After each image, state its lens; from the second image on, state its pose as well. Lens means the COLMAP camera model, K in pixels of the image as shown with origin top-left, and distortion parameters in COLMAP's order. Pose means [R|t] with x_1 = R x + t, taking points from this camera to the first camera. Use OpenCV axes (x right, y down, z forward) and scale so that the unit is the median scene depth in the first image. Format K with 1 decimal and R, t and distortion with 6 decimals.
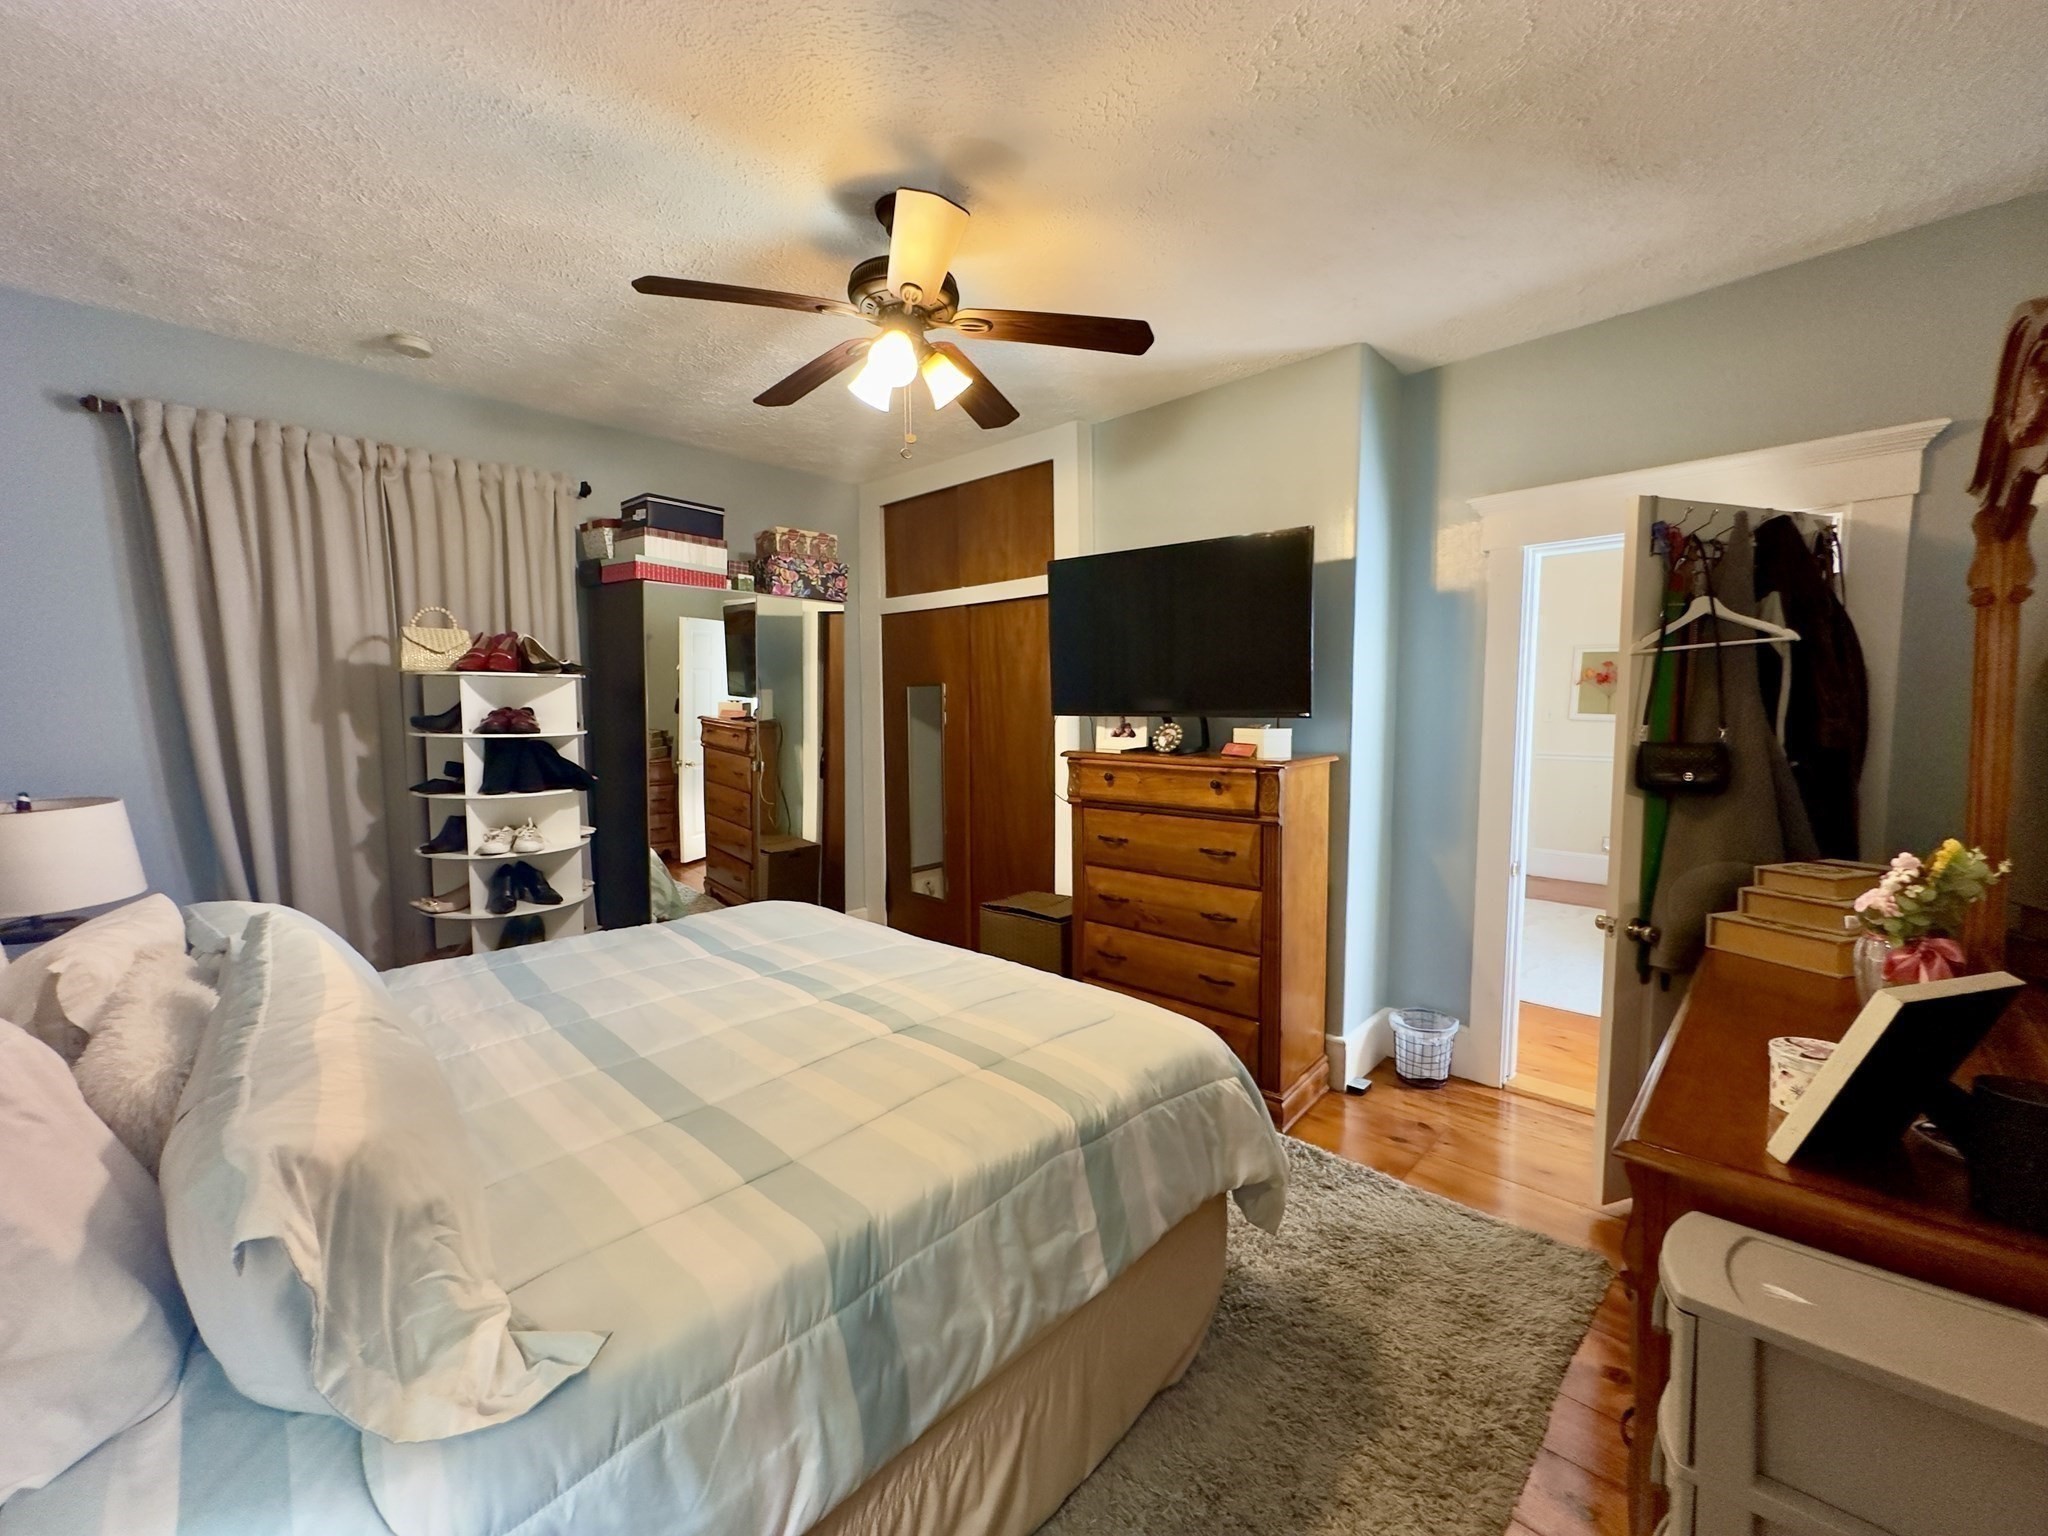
lens RADIAL K [[826.2, 0, 1024.4], [0, 826.2, 761.7], [0, 0, 1]] dist [0.003124, 0.000052]
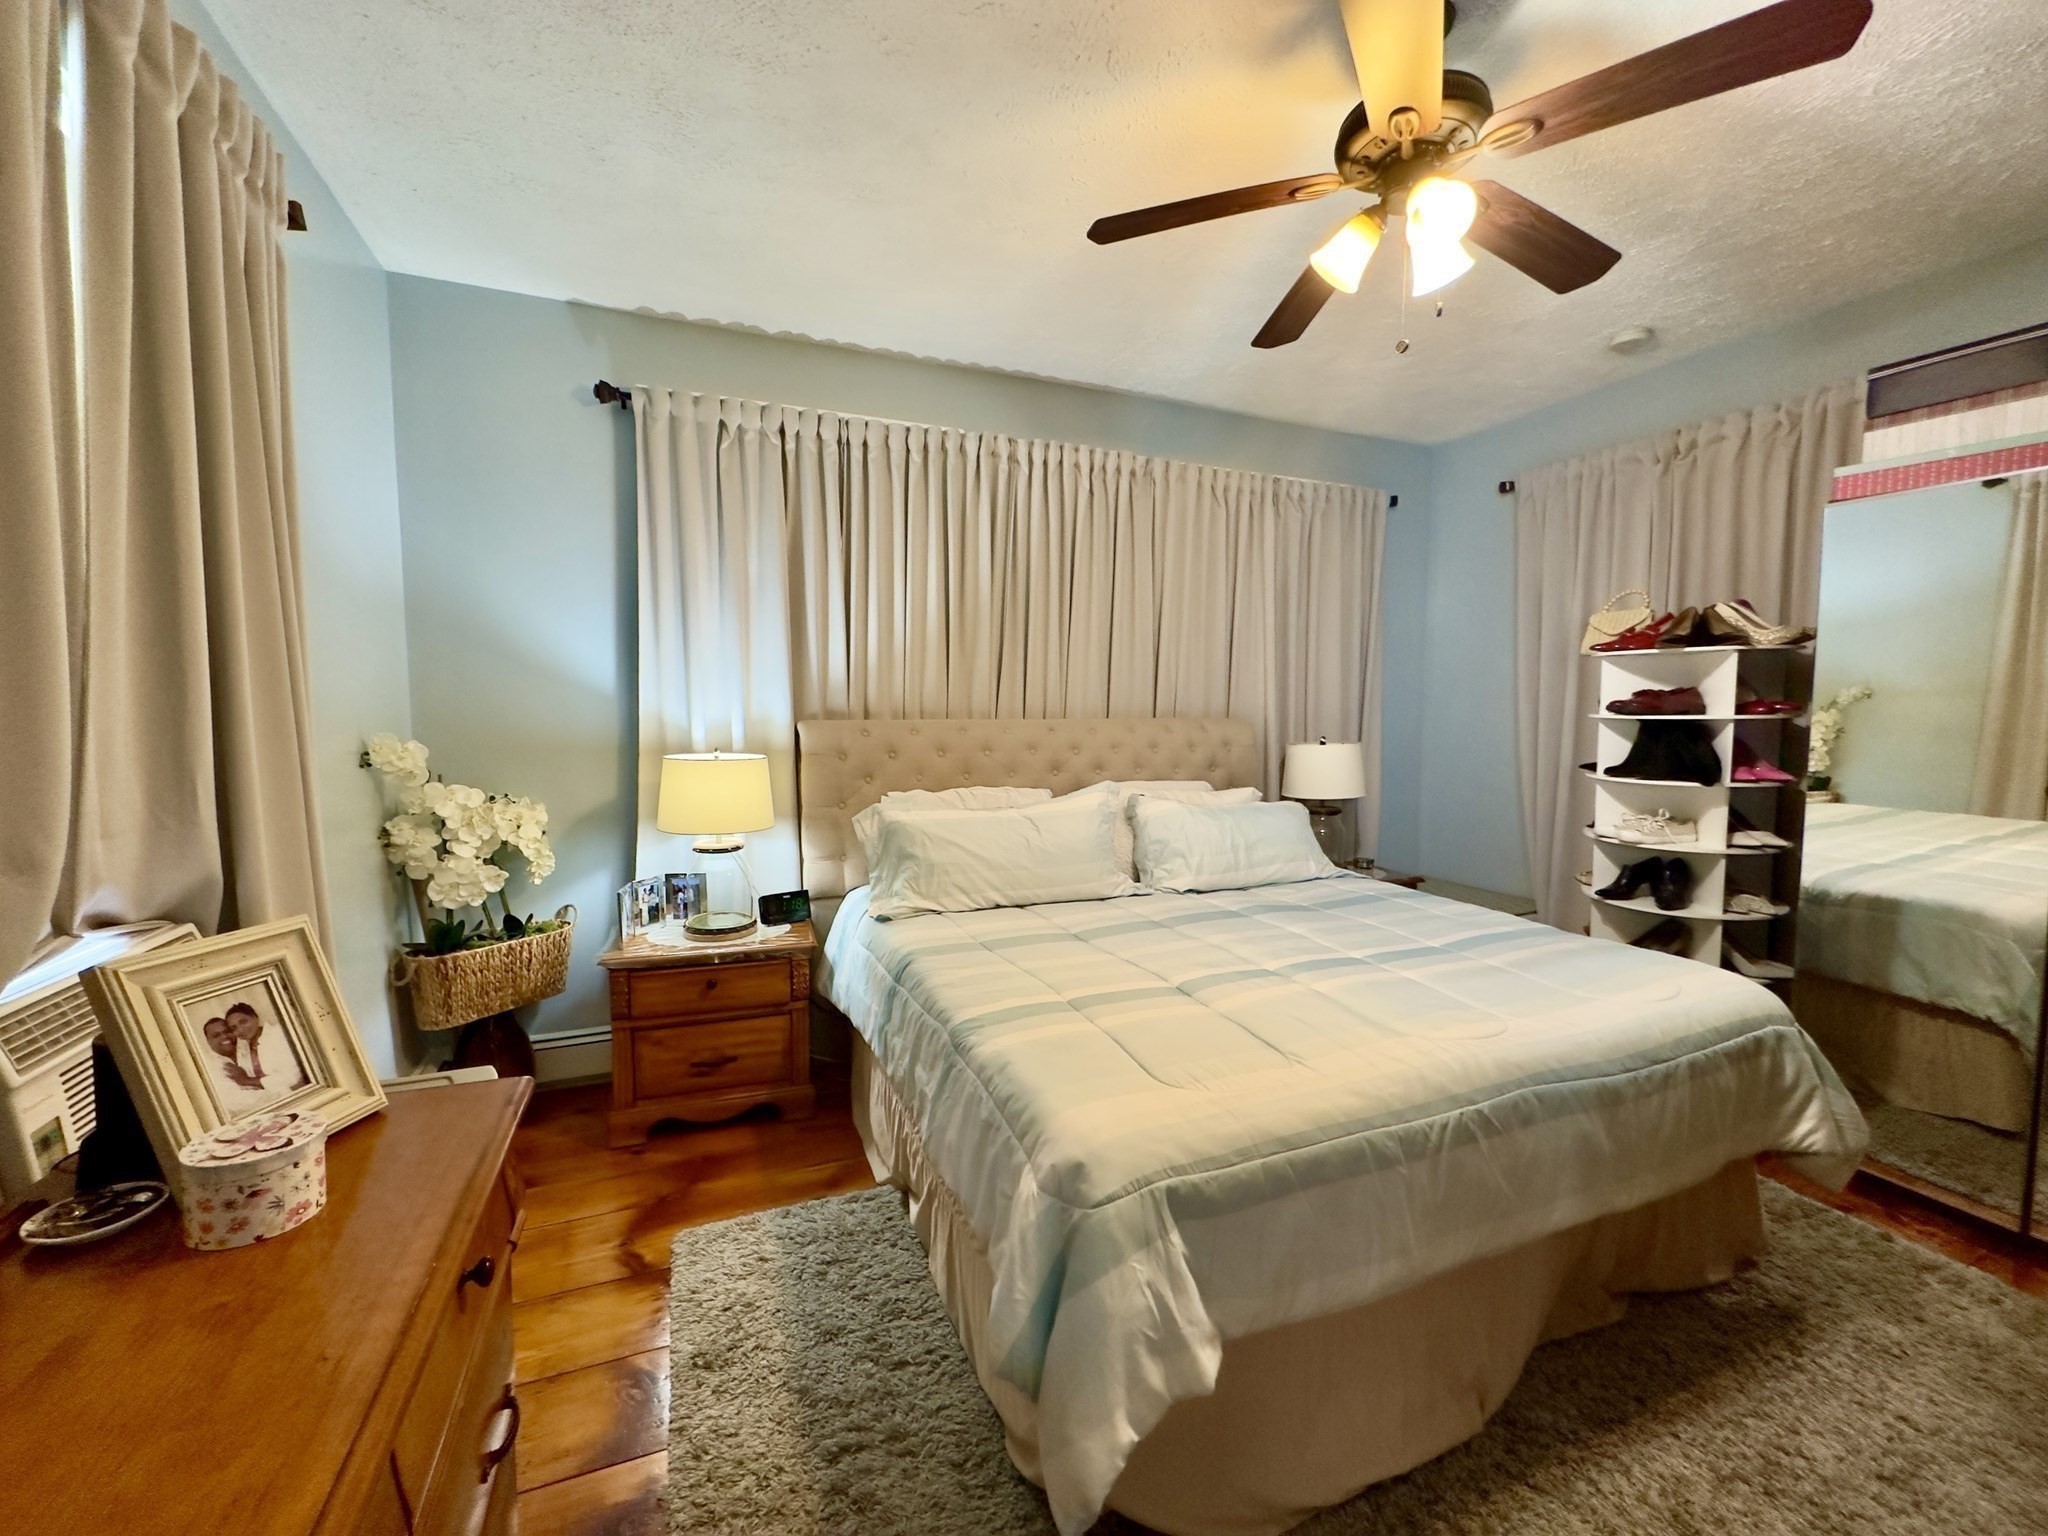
lens RADIAL K [[826.2, 0, 1024.4], [0, 826.2, 761.7], [0, 0, 1]] dist [0.003124, 0.000052]
pose [[-0.423889, 0.056428, -0.903955, 0.546344], [-0.064597, 0.993632, 0.092318, -0.024347], [0.903408, 0.097525, -0.417545, 0.788929]]
